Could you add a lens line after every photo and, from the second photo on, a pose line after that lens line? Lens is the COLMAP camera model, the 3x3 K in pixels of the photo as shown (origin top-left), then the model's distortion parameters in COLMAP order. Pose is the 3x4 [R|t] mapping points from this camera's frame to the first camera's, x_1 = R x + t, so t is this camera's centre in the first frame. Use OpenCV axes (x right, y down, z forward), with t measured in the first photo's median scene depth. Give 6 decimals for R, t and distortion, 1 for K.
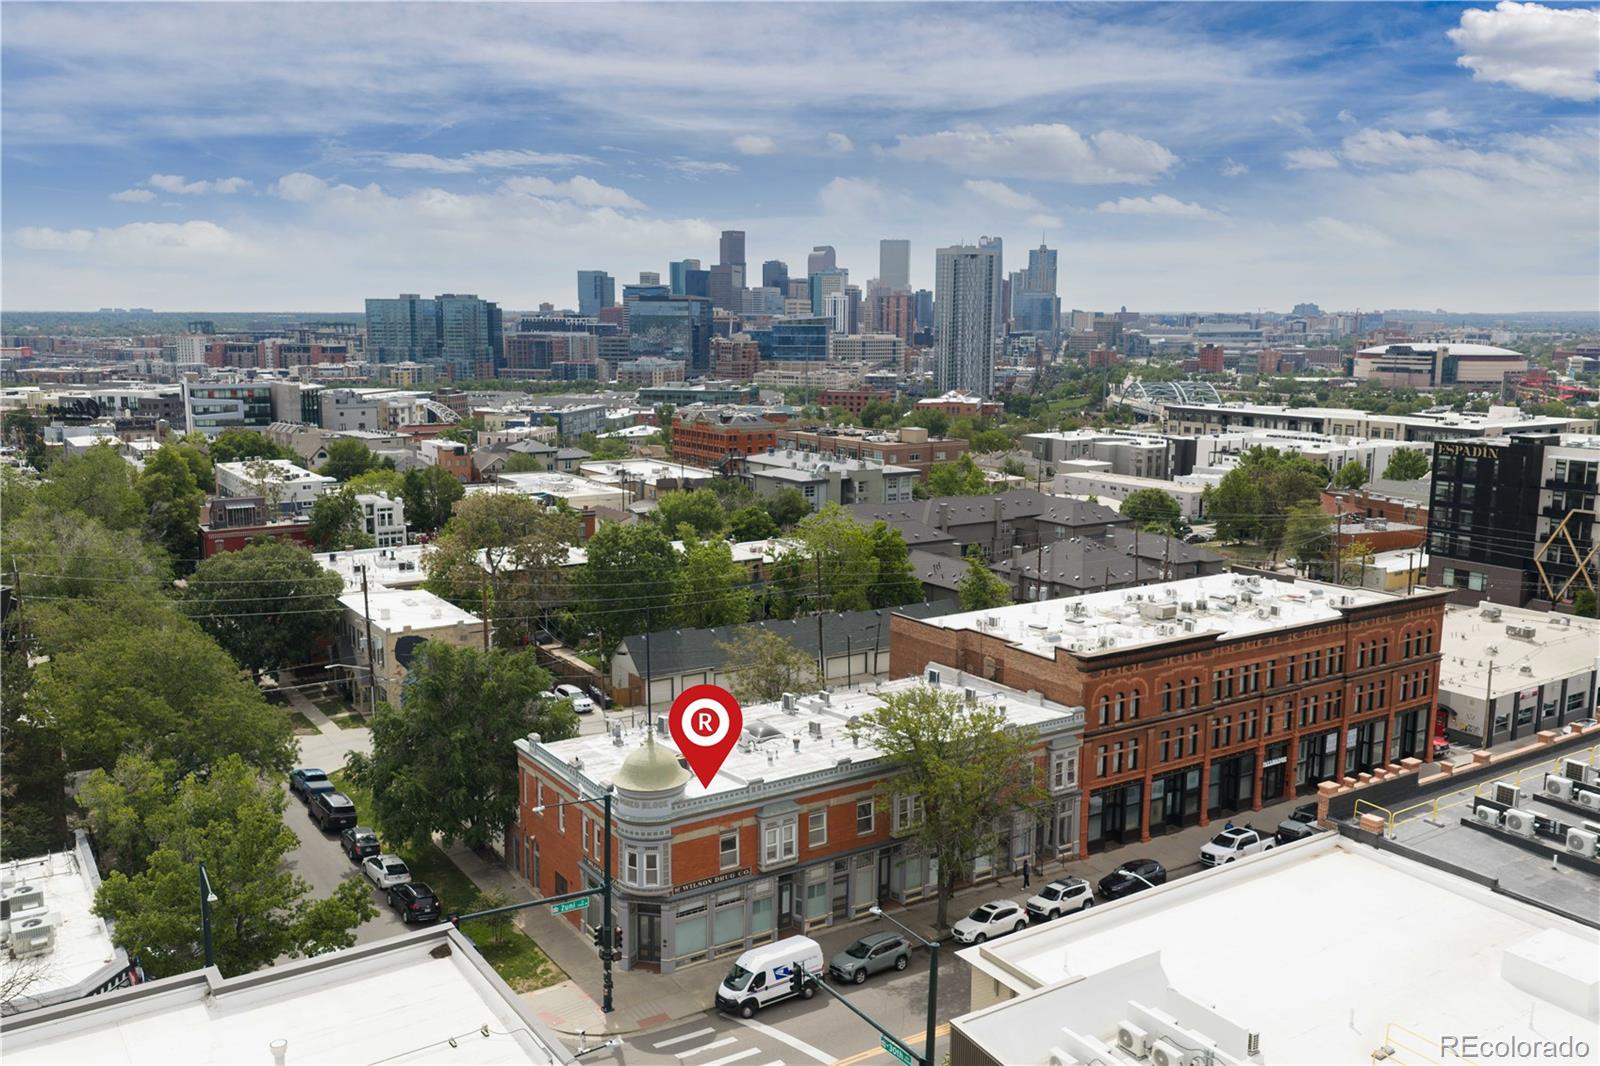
lens RADIAL K [[1308.2, 0, 800.1], [0, 1308.2, 535.8], [0, 0, 1]] dist [0.015318, -0.046331]
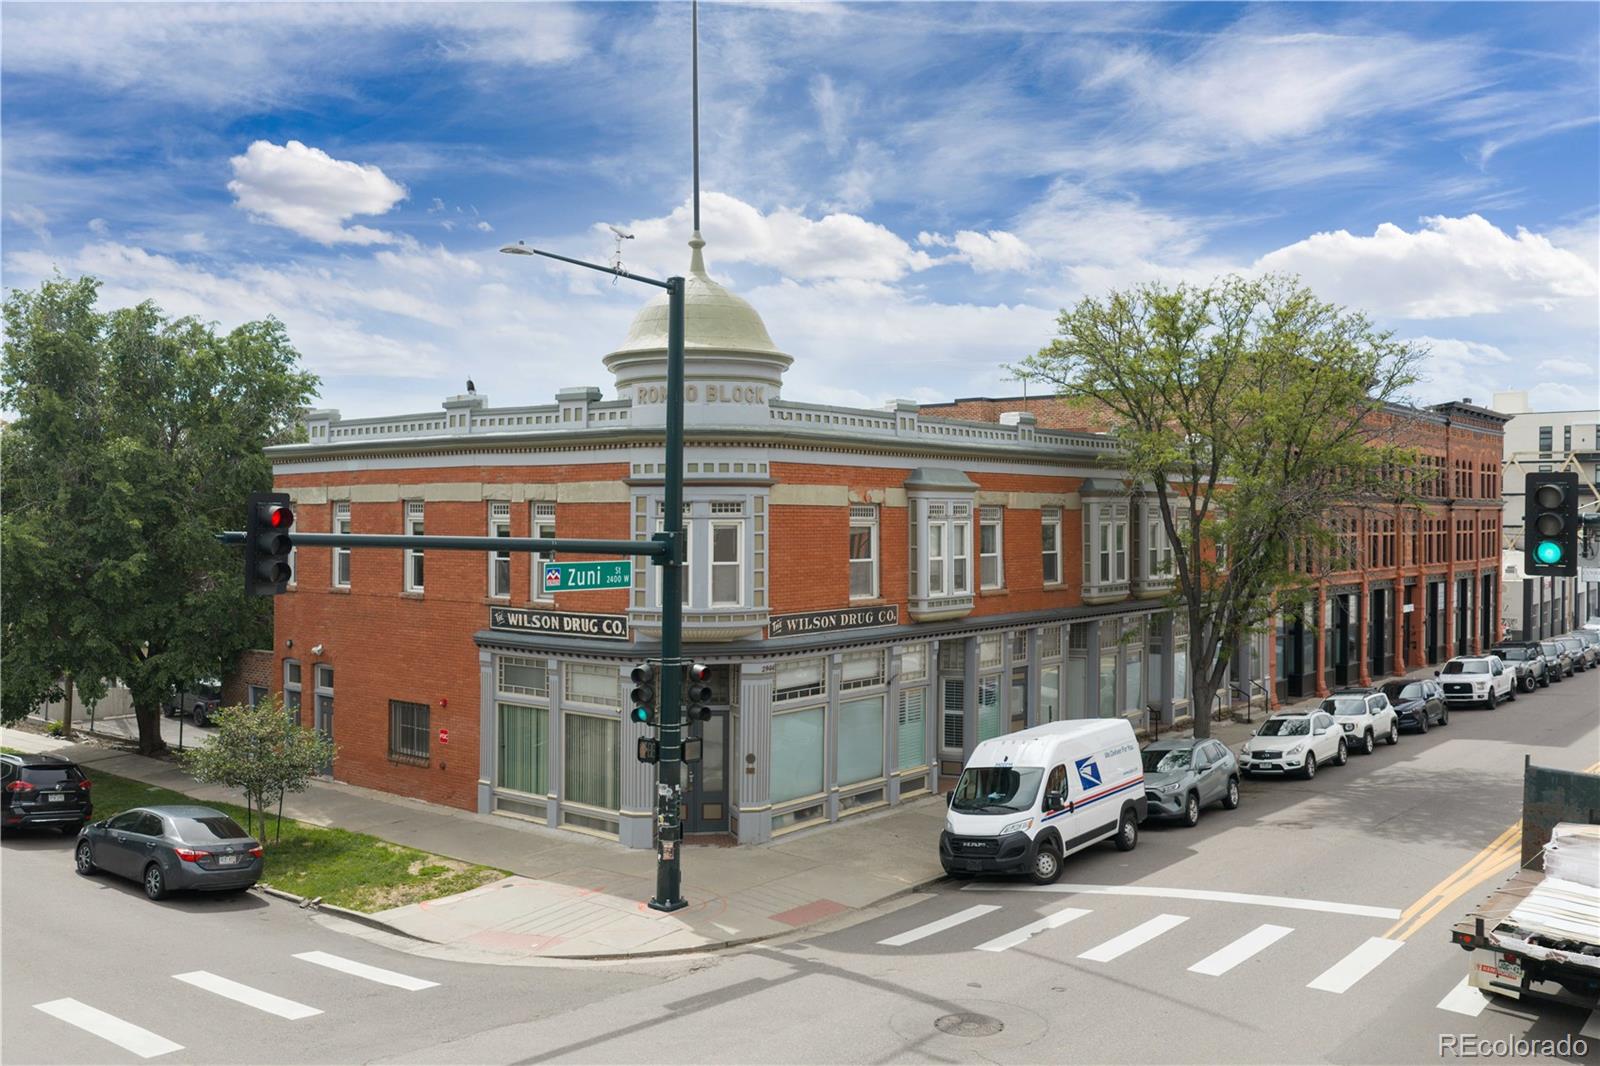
lens RADIAL K [[1308.2, 0, 789.1], [0, 1308.2, 531.0], [0, 0, 1]] dist [0.015318, -0.046331]
pose [[0.957158, -0.008639, 0.289439, -0.110706], [0.050783, 0.989072, -0.138414, 0.158477], [-0.285080, 0.147182, 0.947136, 0.324197]]
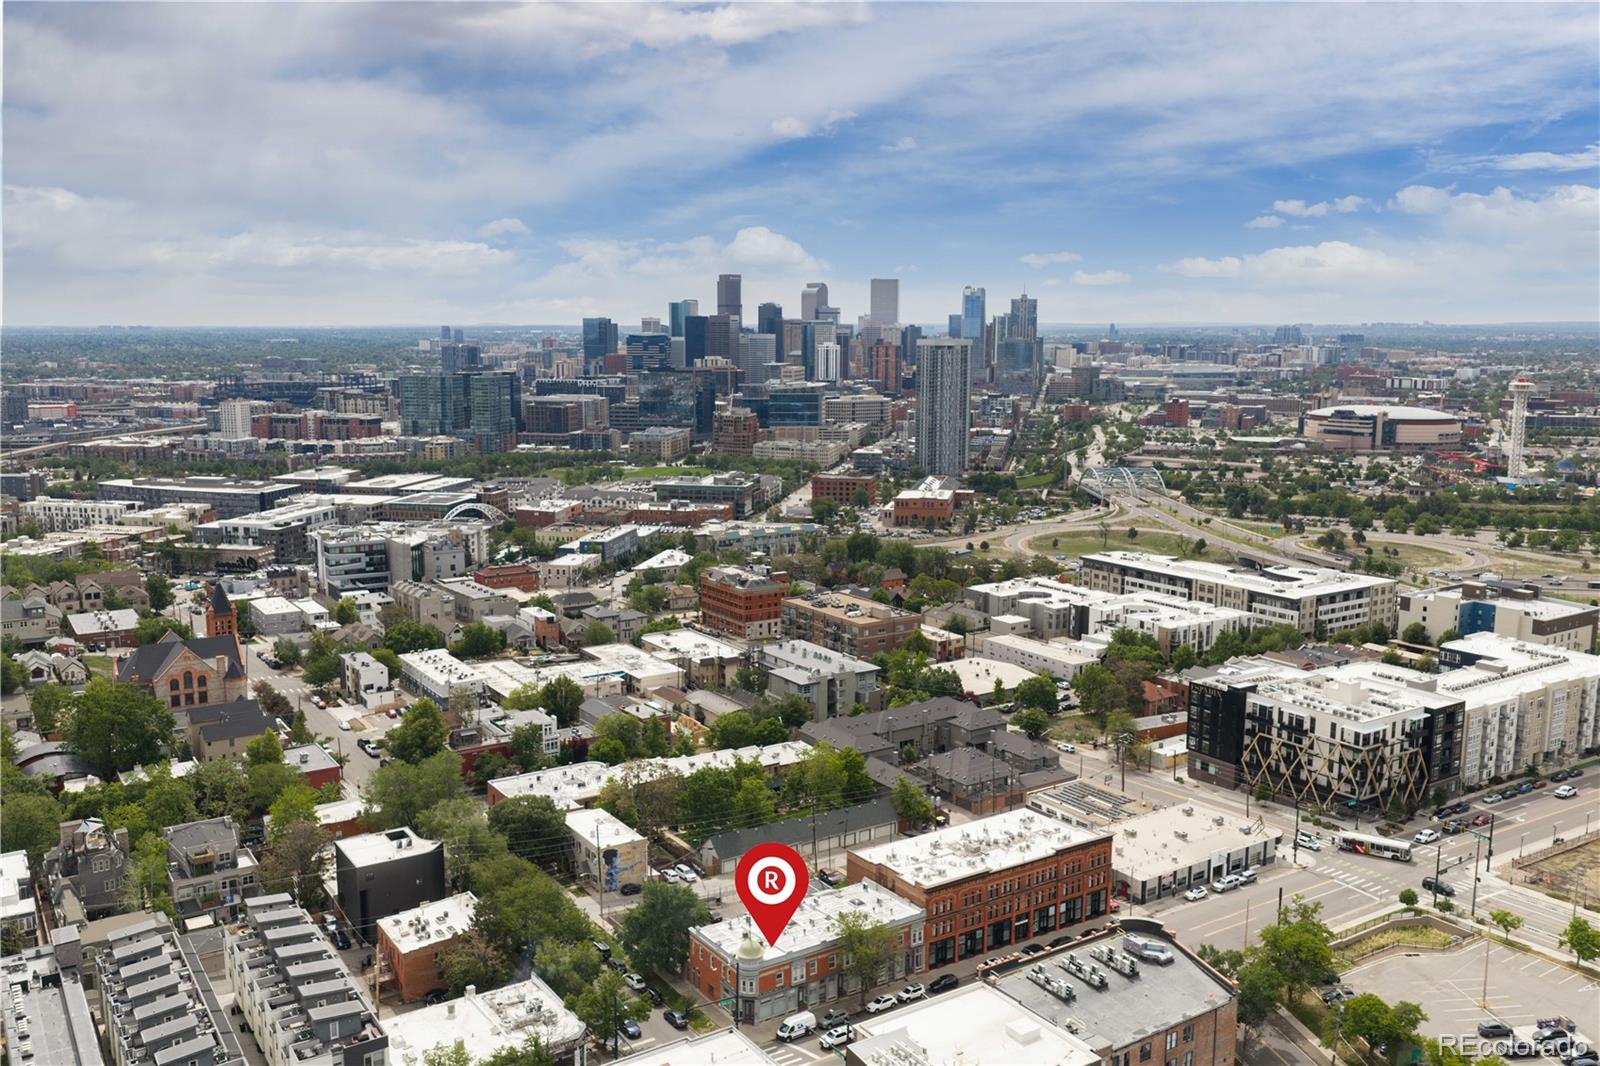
lens RADIAL K [[1308.2, 0, 805.9], [0, 1308.2, 533.4], [0, 0, 1]] dist [0.015318, -0.046331]
pose [[0.999953, -0.000909, 0.009640, -0.014162], [0.000990, 0.999964, -0.008456, -0.343151], [-0.009632, 0.008465, 0.999918, -0.890346]]
